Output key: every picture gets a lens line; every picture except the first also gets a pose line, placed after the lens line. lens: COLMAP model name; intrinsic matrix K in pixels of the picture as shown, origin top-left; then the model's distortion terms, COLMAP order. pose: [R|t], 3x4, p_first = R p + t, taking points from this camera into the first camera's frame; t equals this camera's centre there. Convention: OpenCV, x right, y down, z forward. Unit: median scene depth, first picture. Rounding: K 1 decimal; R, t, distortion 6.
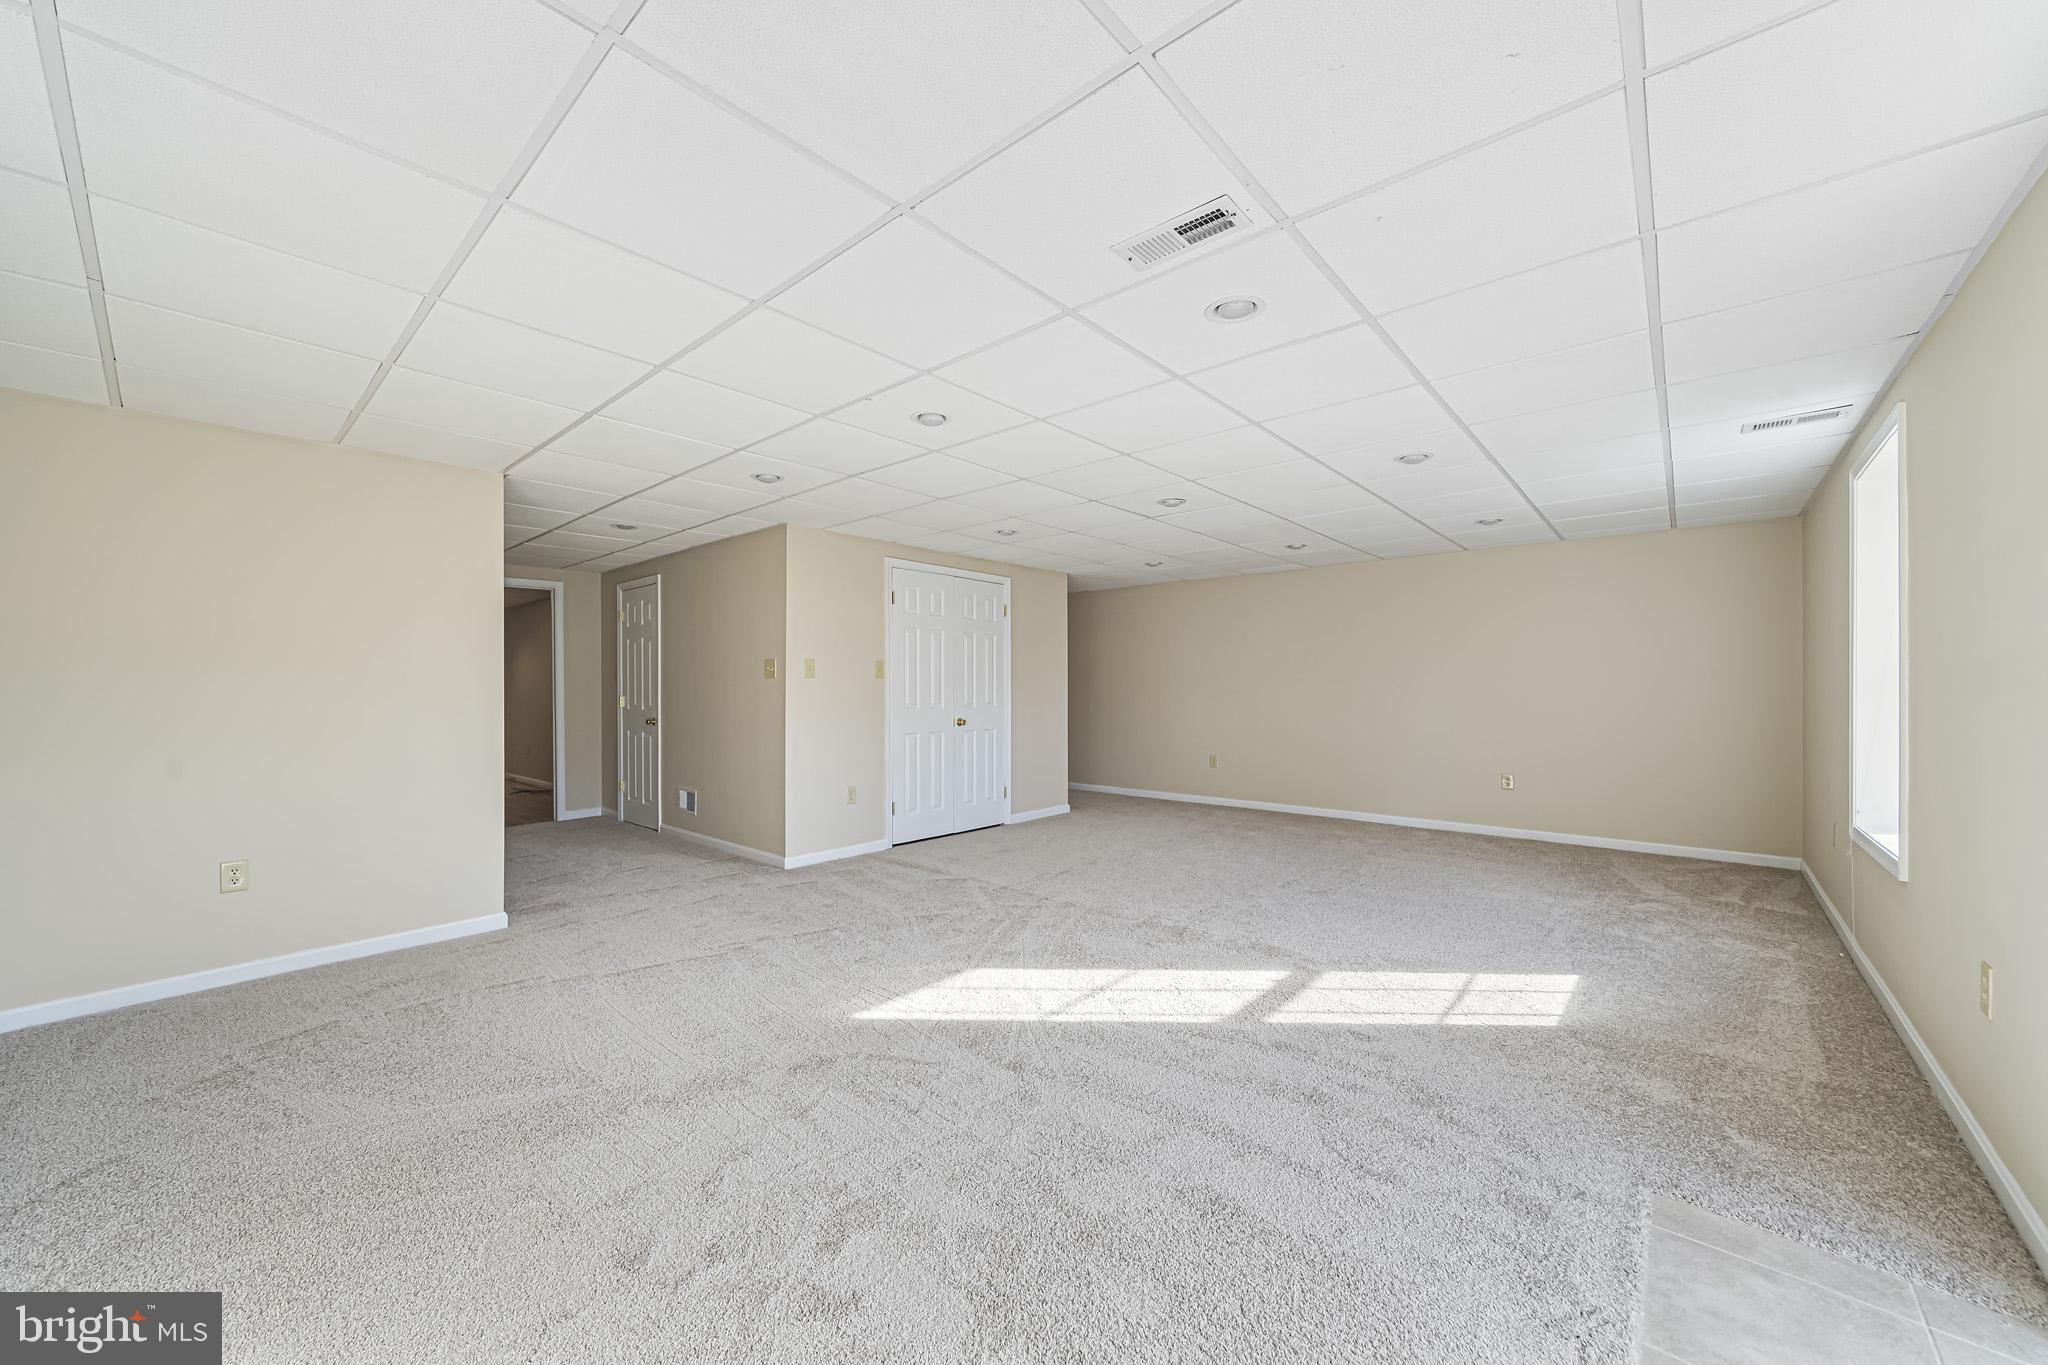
lens RADIAL K [[763.2, 0, 1013.3], [0, 763.2, 686.1], [0, 0, 1]] dist [0.000468, 0.000024]
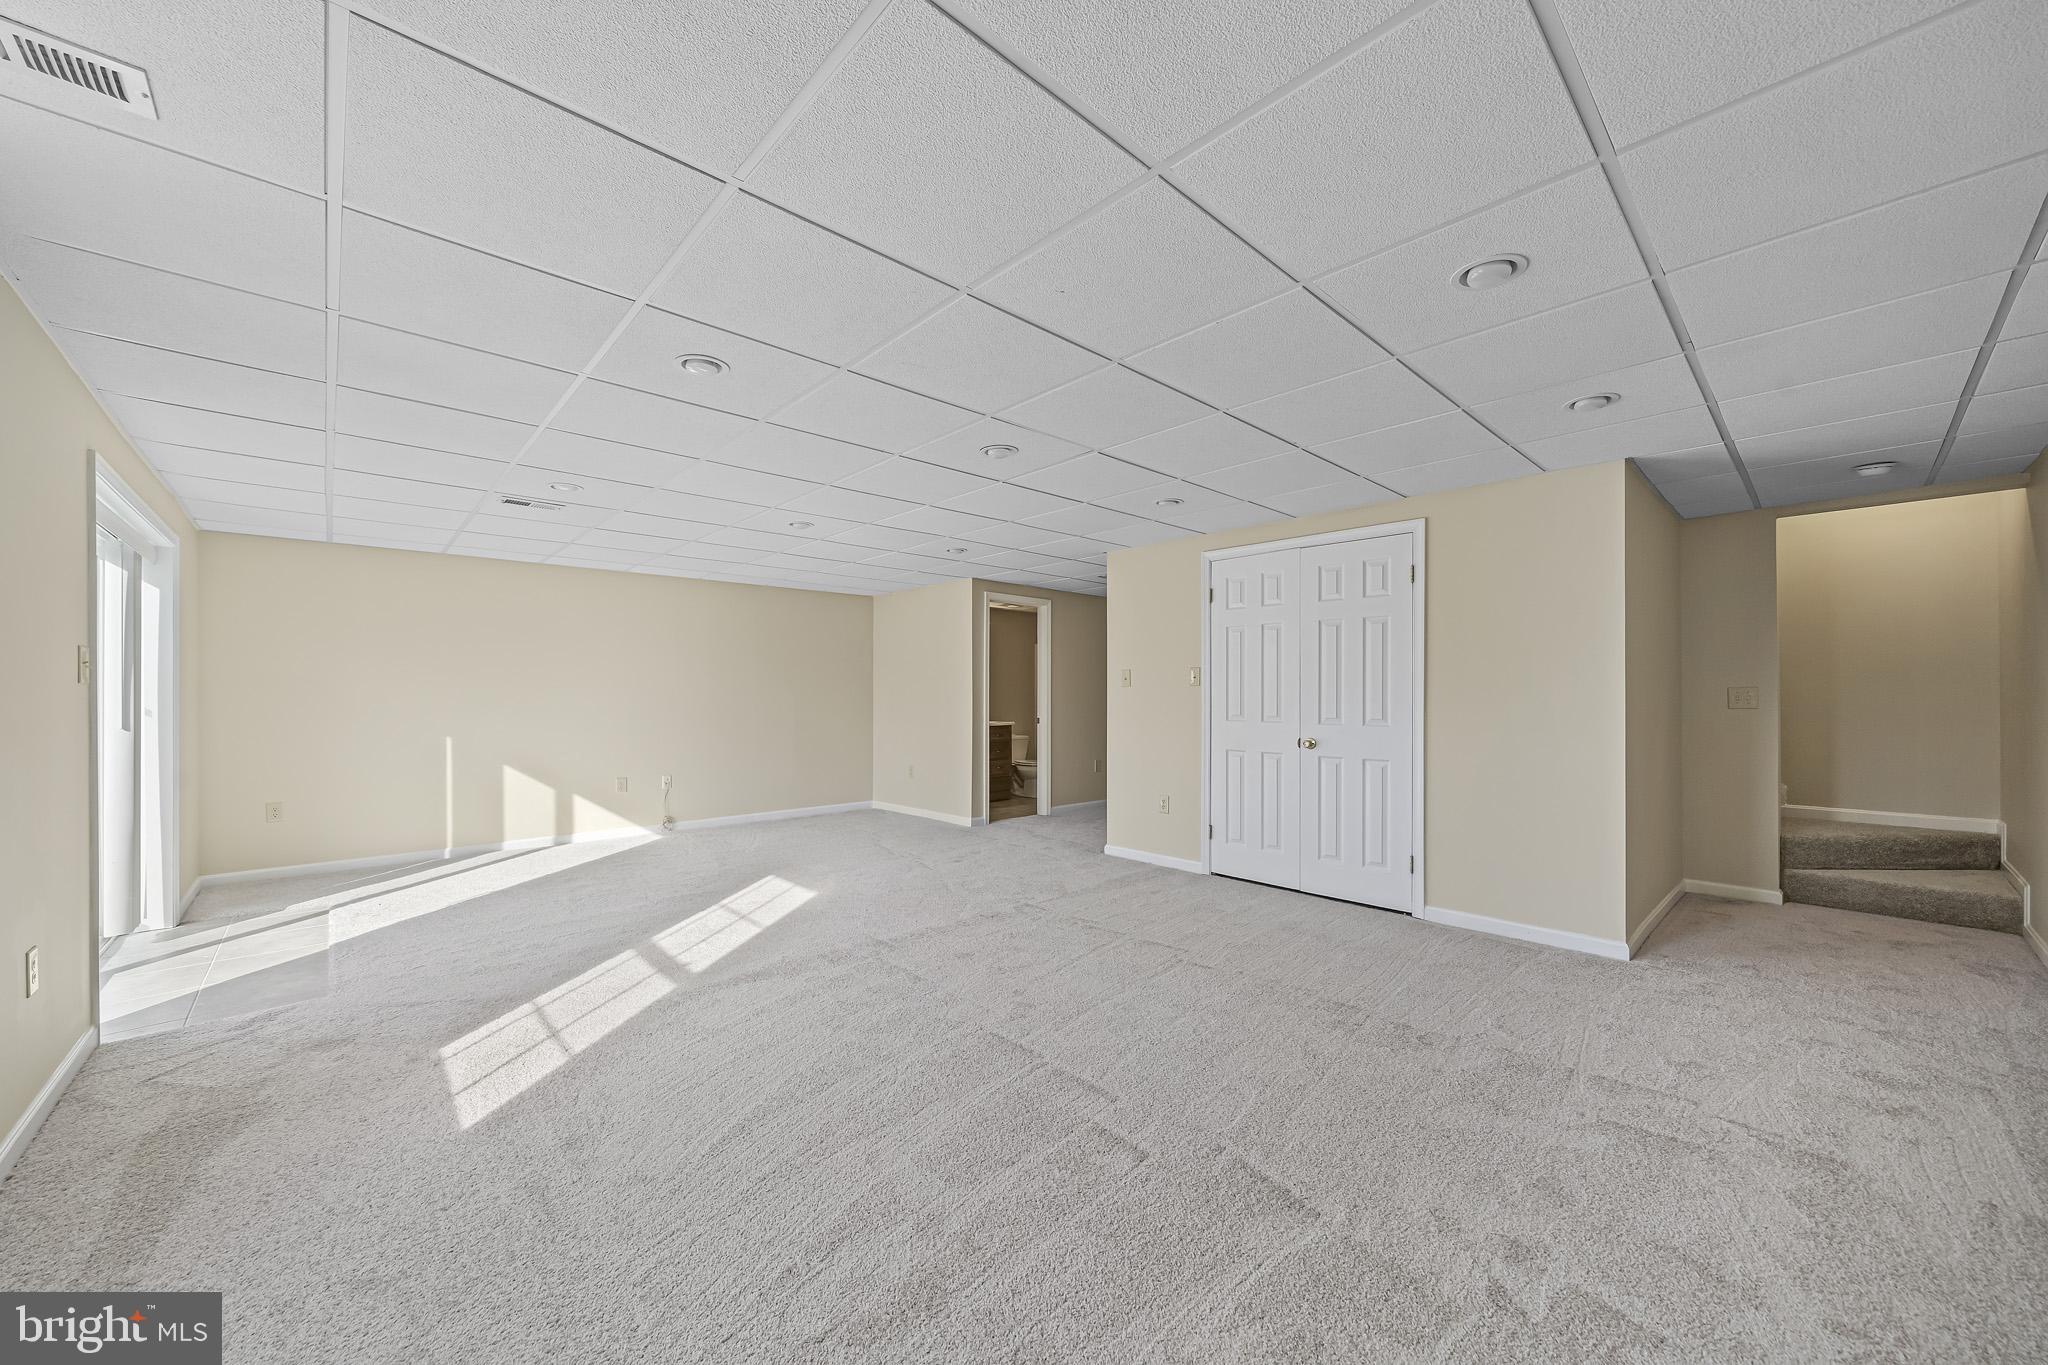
lens RADIAL K [[763.2, 0, 1014.8], [0, 763.2, 690.2], [0, 0, 1]] dist [0.000468, 0.000024]
pose [[-0.096581, -0.005193, -0.995312, 1.367175], [-0.002653, 0.999984, -0.004960, -0.000229], [0.995322, 0.002162, -0.096593, 1.551942]]
